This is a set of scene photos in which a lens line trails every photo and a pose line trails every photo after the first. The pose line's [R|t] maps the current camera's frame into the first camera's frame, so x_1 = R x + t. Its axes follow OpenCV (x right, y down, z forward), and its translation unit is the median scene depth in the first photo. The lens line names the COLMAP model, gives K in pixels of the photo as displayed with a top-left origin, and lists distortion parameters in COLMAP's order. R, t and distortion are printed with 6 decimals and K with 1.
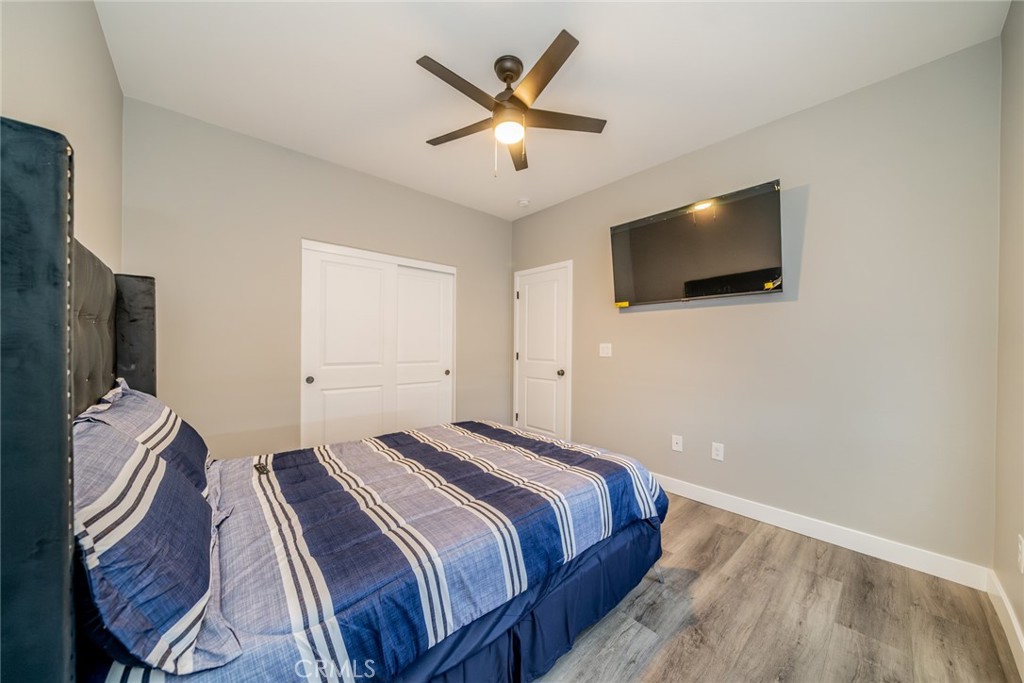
lens RADIAL K [[352.3, 0, 510.7], [0, 352.3, 345.7], [0, 0, 1]] dist [0.000058, 0.000051]
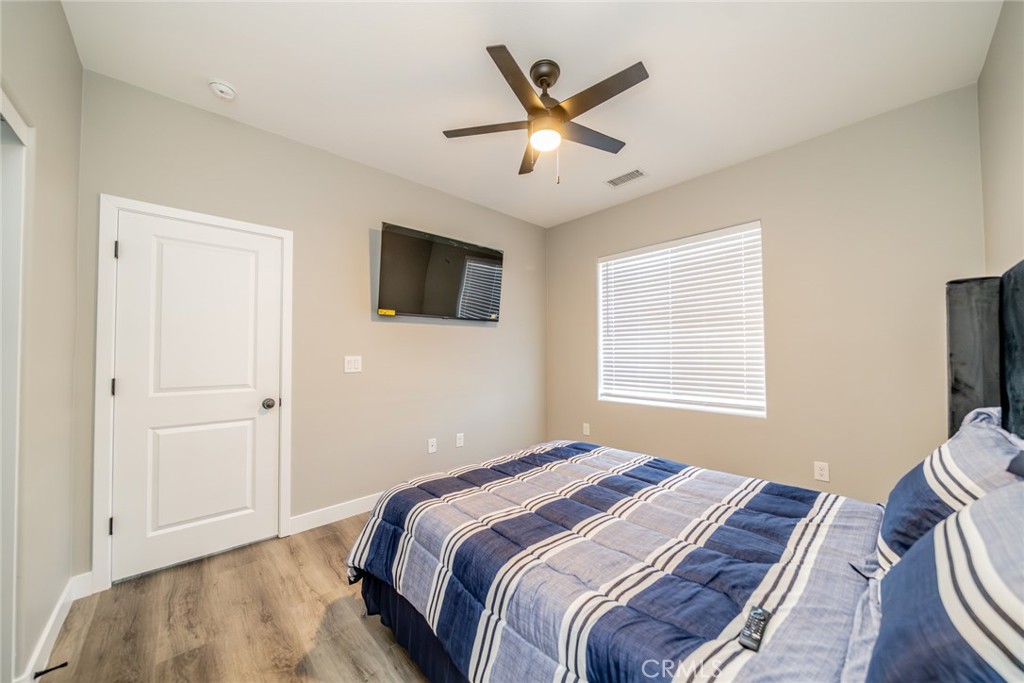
lens RADIAL K [[366.6, 0, 519.8], [0, 366.6, 344.2], [0, 0, 1]] dist [-0.014843, 0.000016]
pose [[-0.038056, 0.017873, 0.999116, -0.785181], [0.007545, 0.999817, -0.017598, -0.020937], [-0.999247, 0.006869, -0.038184, 0.879422]]
